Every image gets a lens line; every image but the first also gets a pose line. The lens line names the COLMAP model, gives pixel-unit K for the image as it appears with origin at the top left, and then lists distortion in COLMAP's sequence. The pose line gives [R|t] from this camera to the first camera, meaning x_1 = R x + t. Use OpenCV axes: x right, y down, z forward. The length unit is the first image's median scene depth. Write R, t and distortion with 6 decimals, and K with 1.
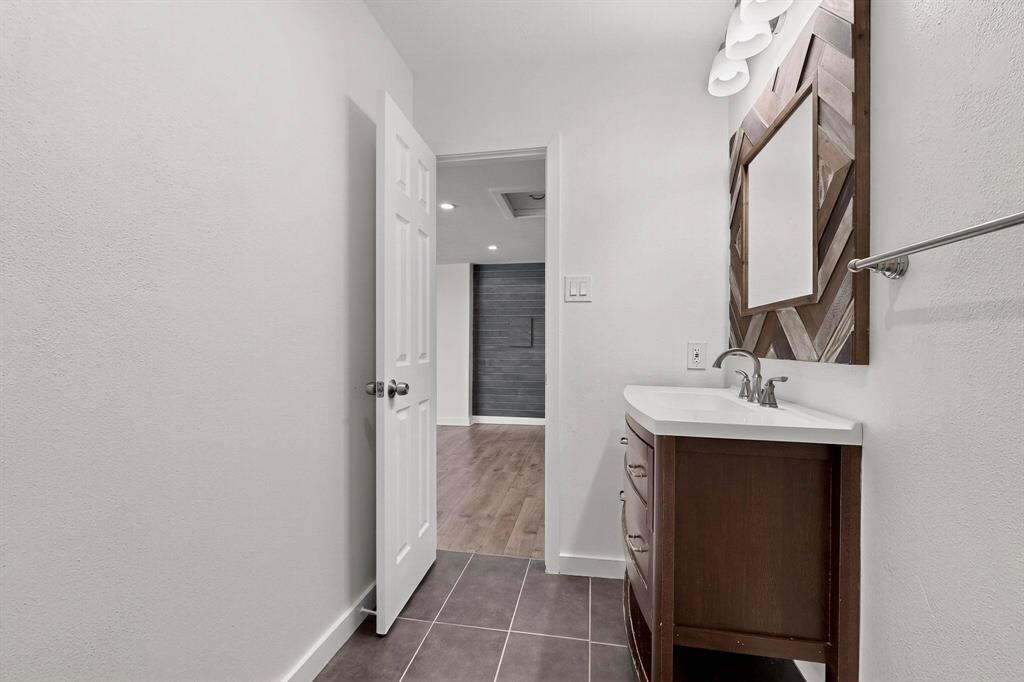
lens RADIAL K [[445.1, 0, 511.0], [0, 445.1, 341.8], [0, 0, 1]] dist [0.002678, -0.000247]
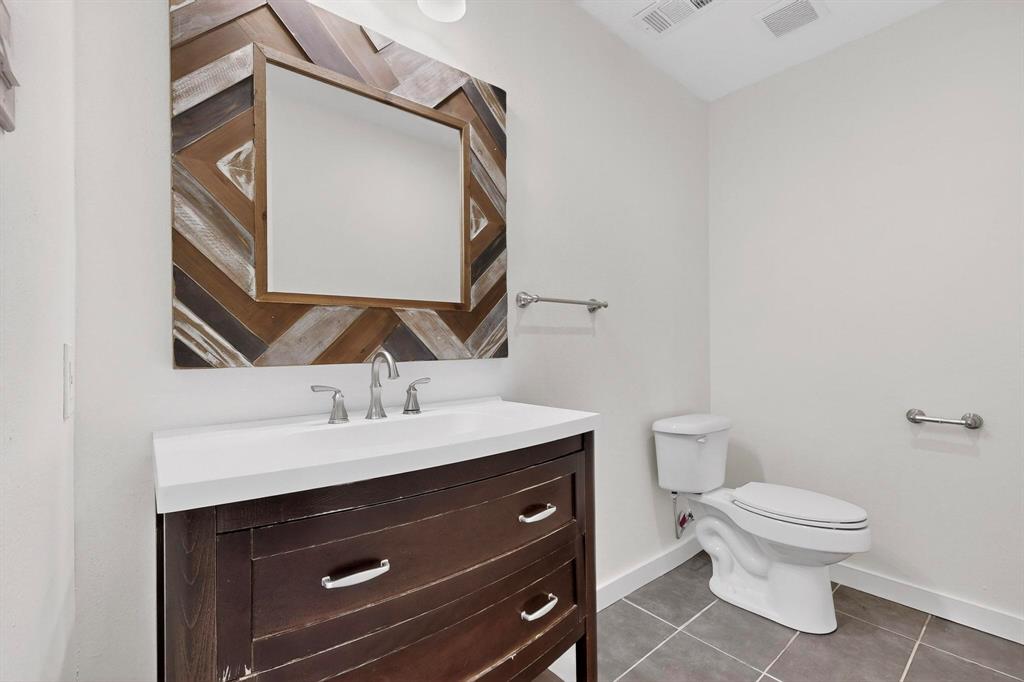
lens RADIAL K [[445.1, 0, 512.1], [0, 445.1, 342.0], [0, 0, 1]] dist [0.002678, -0.000247]
pose [[-0.761013, 0.009058, 0.648673, -0.202179], [0.008334, 0.999957, -0.004186, 0.003844], [-0.648683, 0.002221, -0.761056, 1.810947]]
